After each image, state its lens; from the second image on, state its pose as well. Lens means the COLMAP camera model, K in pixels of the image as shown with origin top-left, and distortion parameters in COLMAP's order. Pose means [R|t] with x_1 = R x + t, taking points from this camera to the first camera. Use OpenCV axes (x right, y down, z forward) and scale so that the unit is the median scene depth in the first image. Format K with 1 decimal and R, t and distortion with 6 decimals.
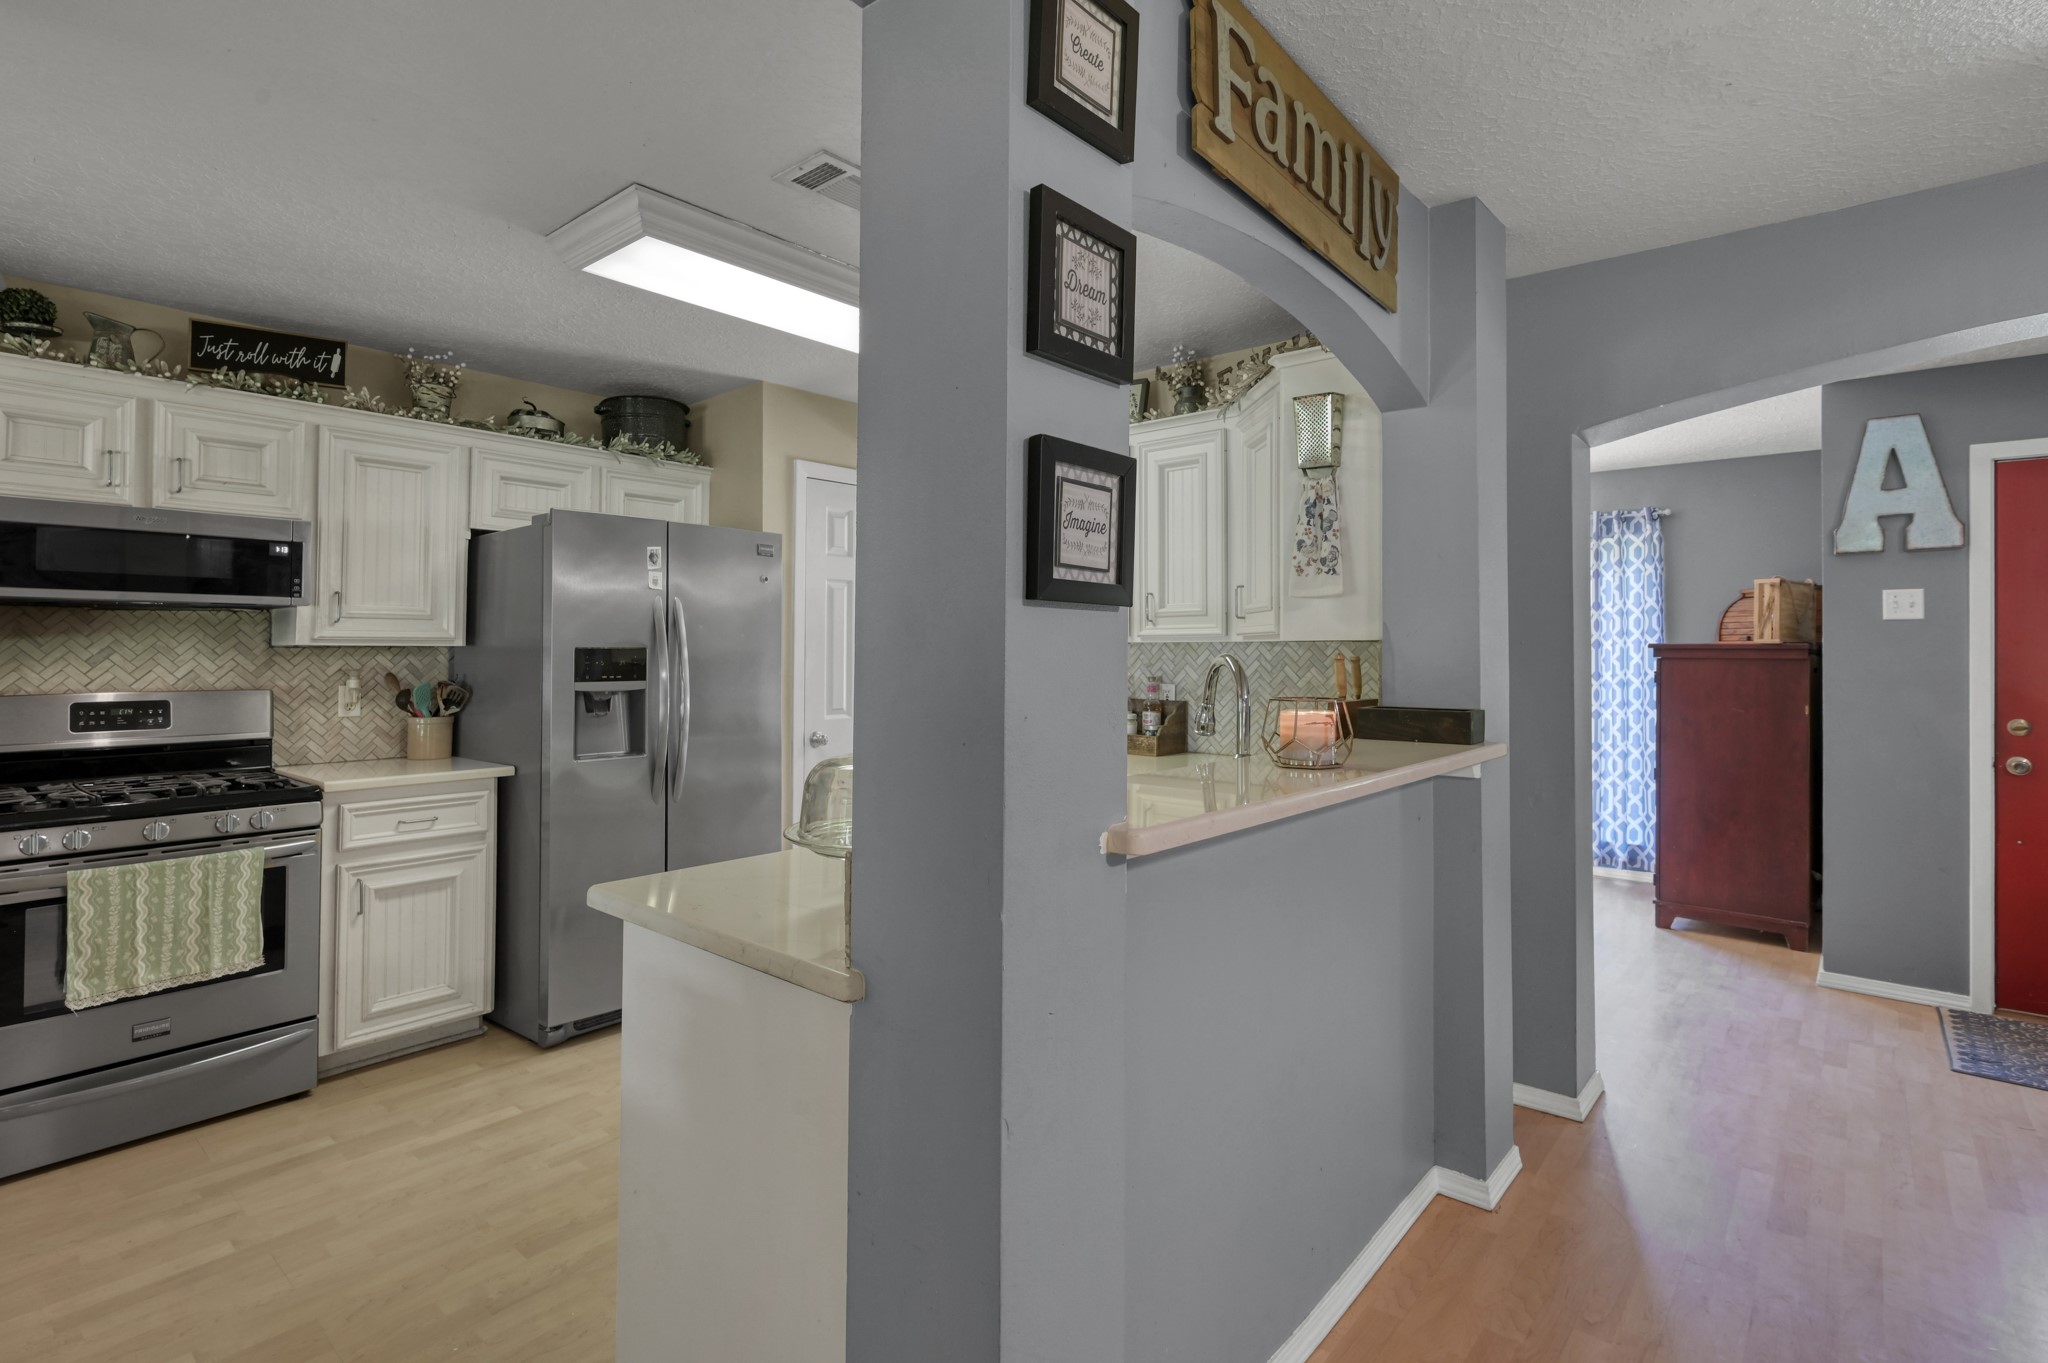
lens RADIAL K [[971.9, 0, 1019.0], [0, 971.9, 641.7], [0, 0, 1]] dist [-0.002013, -0.000628]
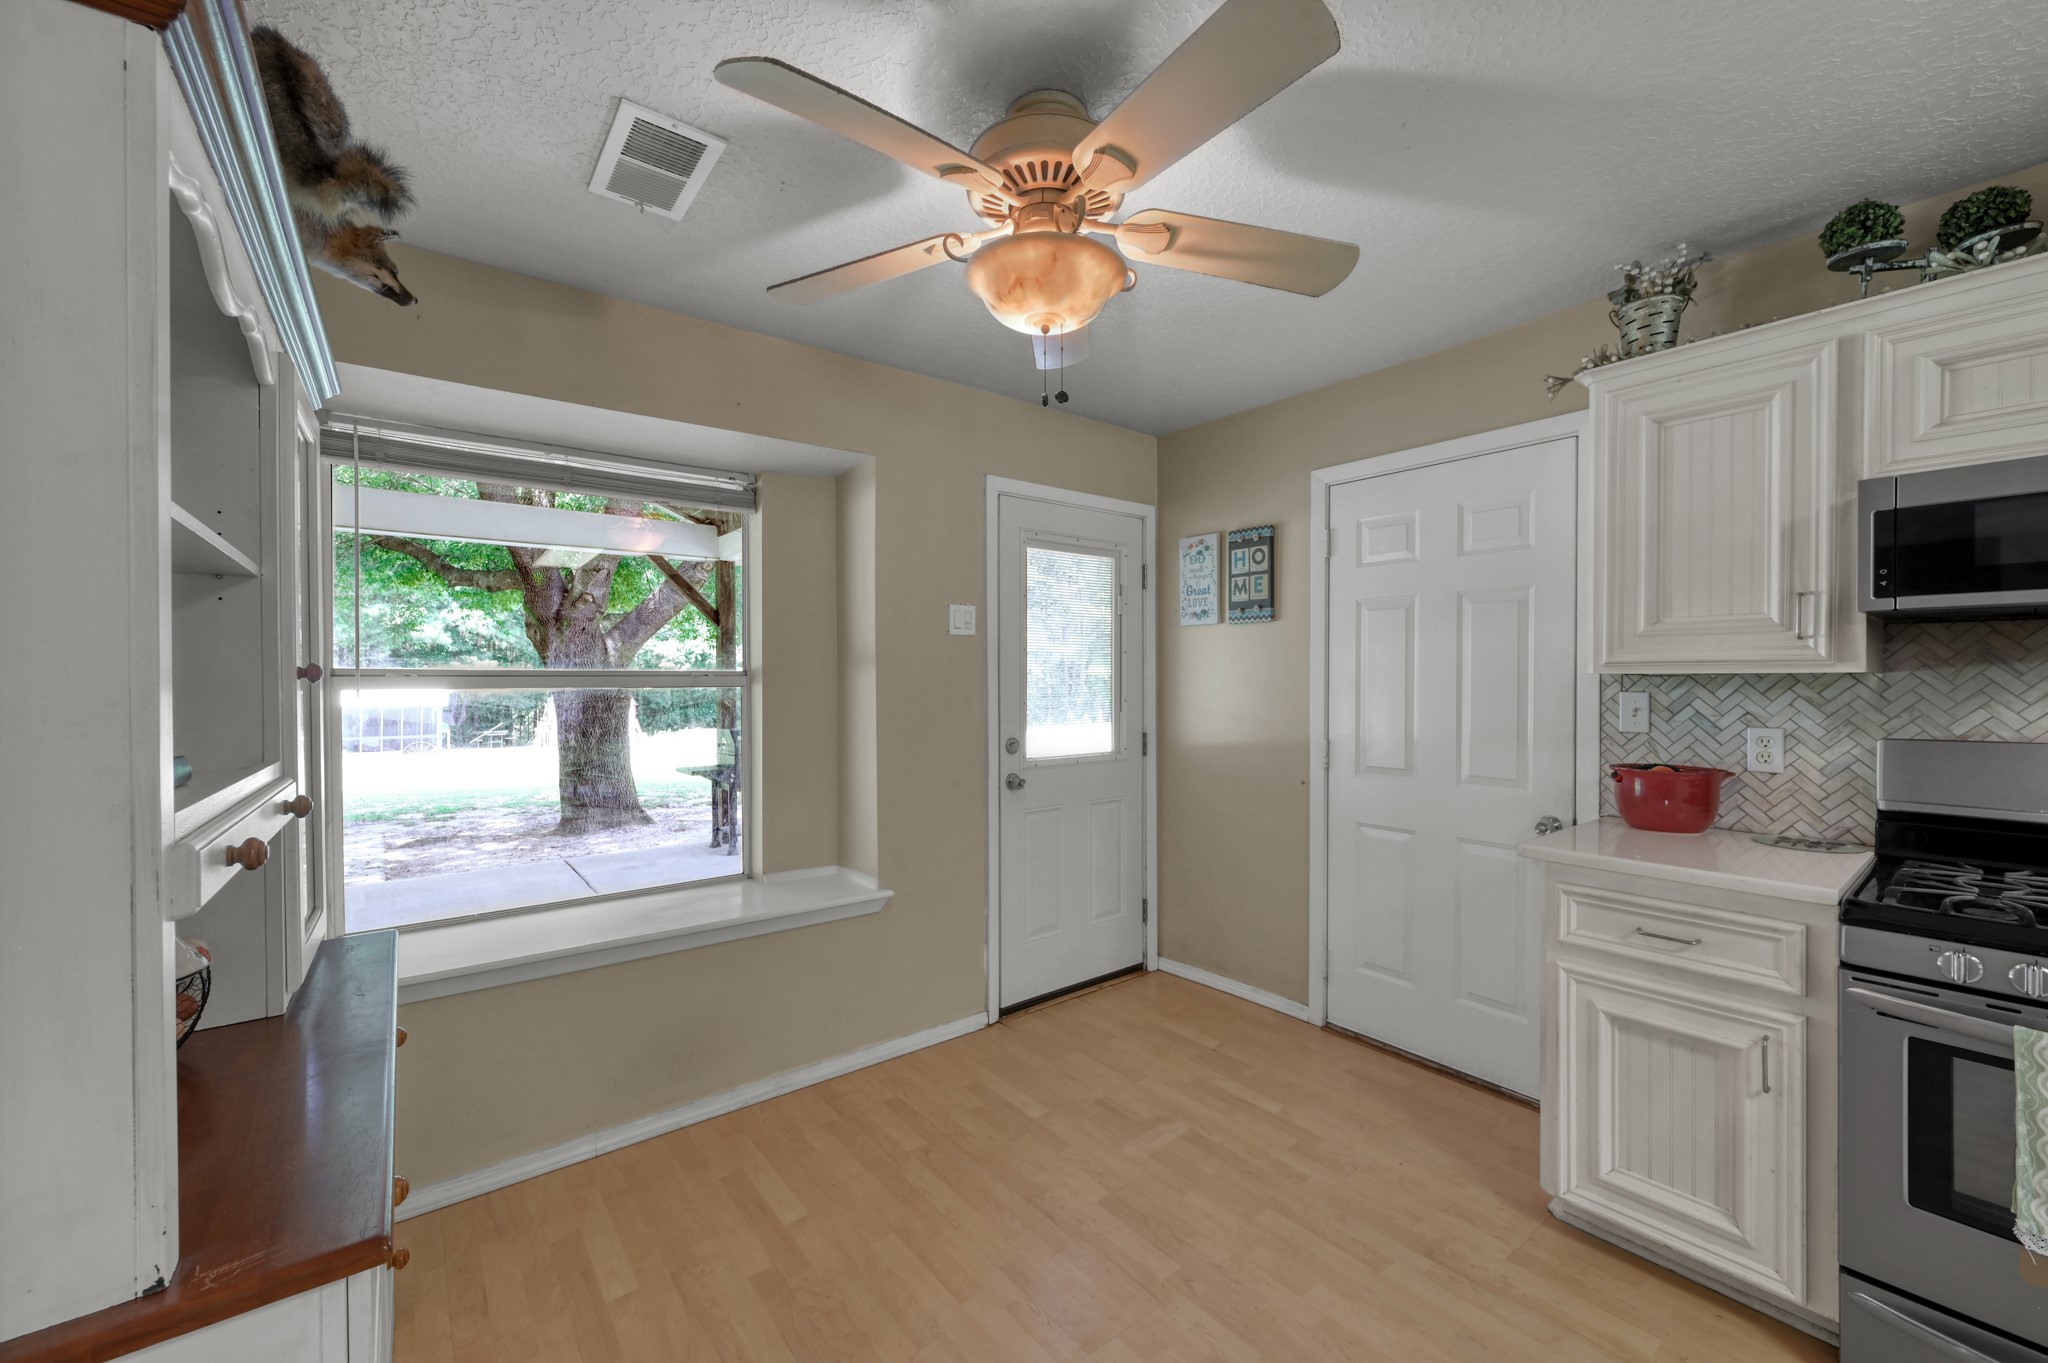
lens RADIAL K [[800.9, 0, 1020.8], [0, 800.9, 674.5], [0, 0, 1]] dist [-0.001073, -0.000268]
pose [[-0.204208, -0.005294, -0.978913, -0.276059], [0.007025, 0.999952, -0.006874, 0.003006], [0.978902, -0.008281, -0.204161, 0.395852]]
